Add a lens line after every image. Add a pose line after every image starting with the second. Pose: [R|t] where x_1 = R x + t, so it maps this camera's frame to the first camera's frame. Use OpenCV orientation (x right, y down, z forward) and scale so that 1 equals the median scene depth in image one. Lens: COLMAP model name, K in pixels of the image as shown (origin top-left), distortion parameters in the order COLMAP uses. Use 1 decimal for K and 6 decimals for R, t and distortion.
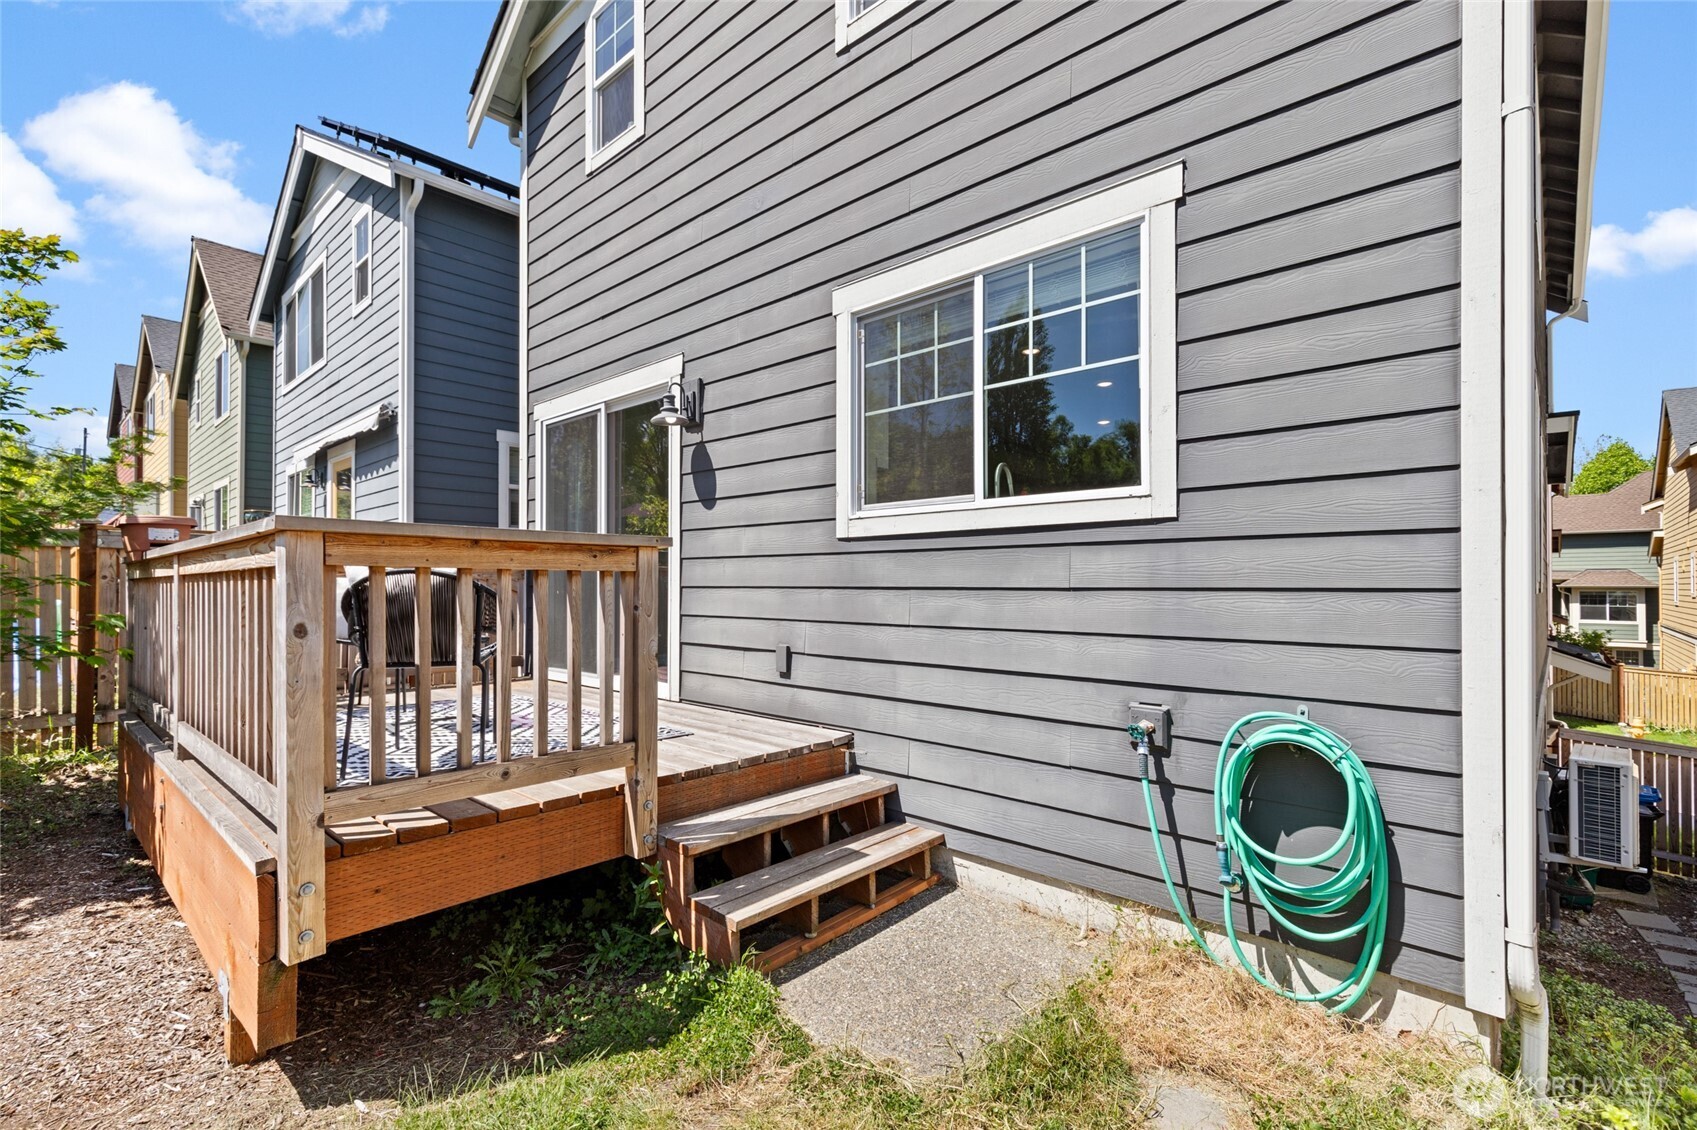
lens RADIAL K [[771.1, 0, 850.6], [0, 771.1, 574.8], [0, 0, 1]] dist [0.009829, -0.000714]
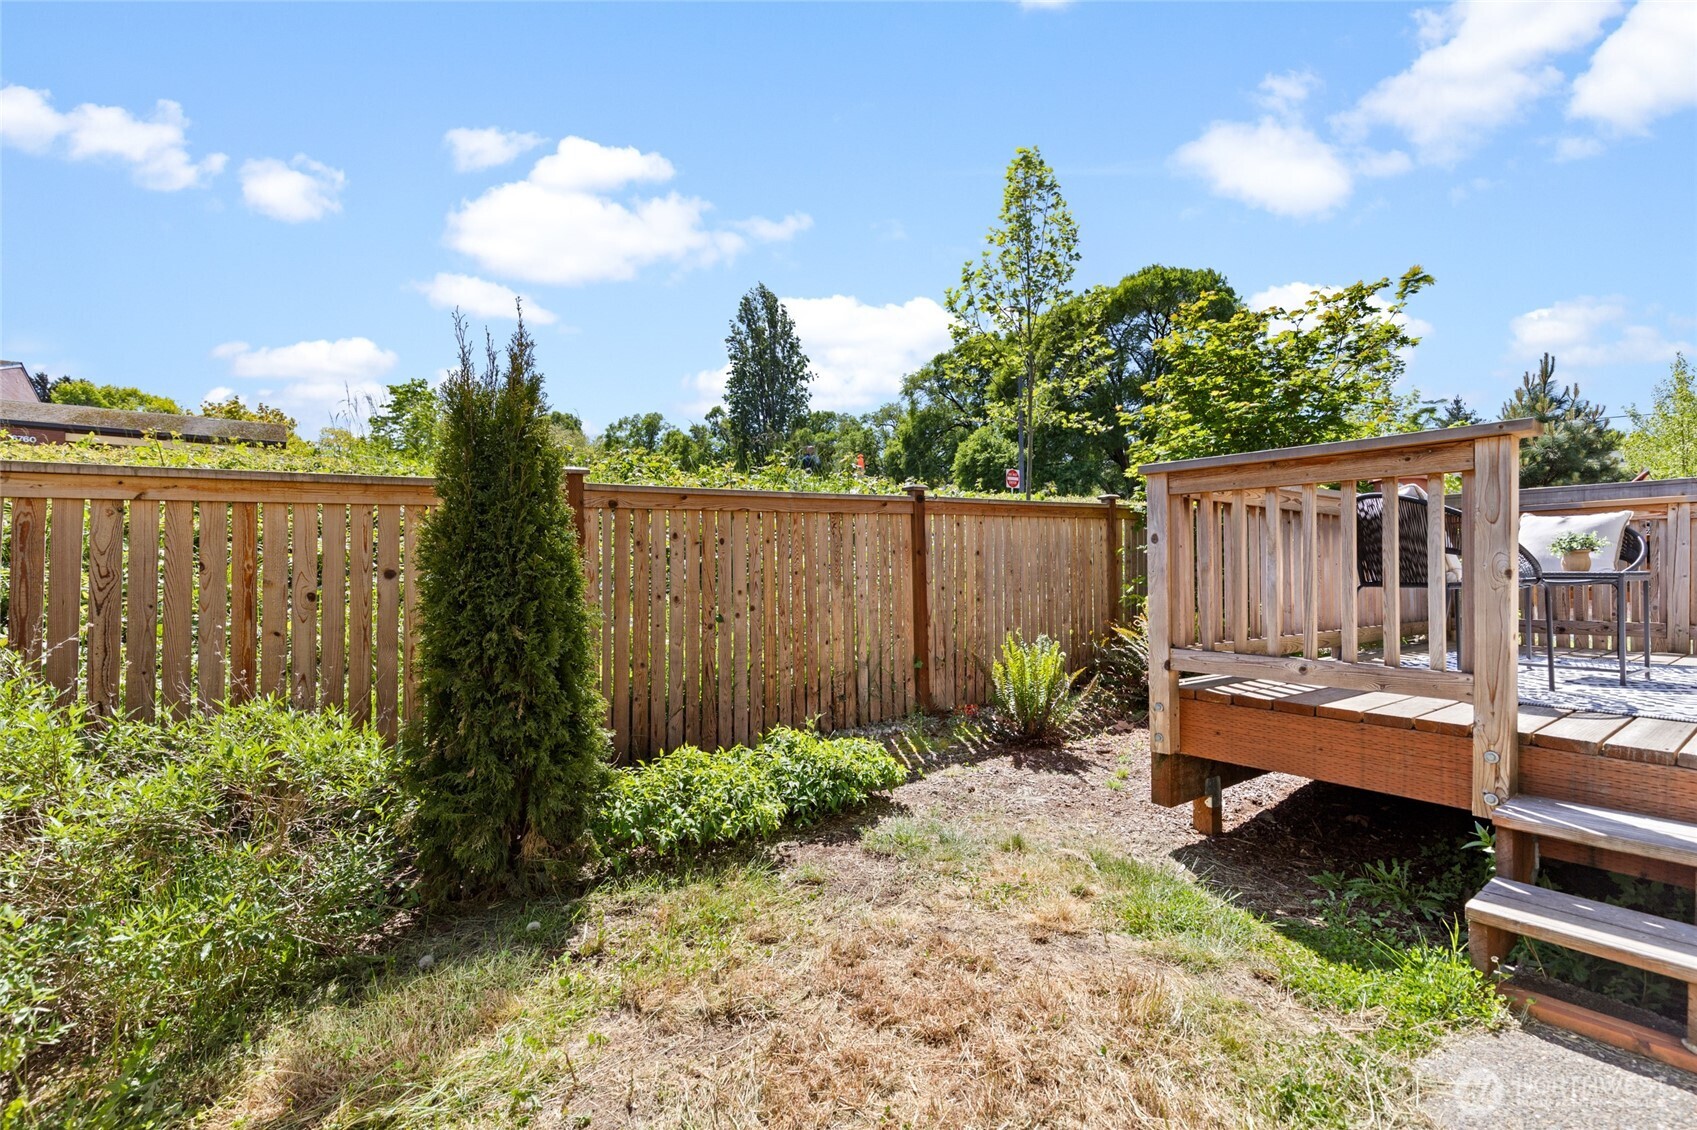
lens RADIAL K [[771.1, 0, 850.6], [0, 771.1, 574.8], [0, 0, 1]] dist [0.009829, -0.000714]
pose [[-0.173236, 0.001310, -0.984880, 0.703542], [0.012421, 0.999922, -0.000855, 0.108063], [0.984802, -0.012381, -0.173238, 0.519531]]
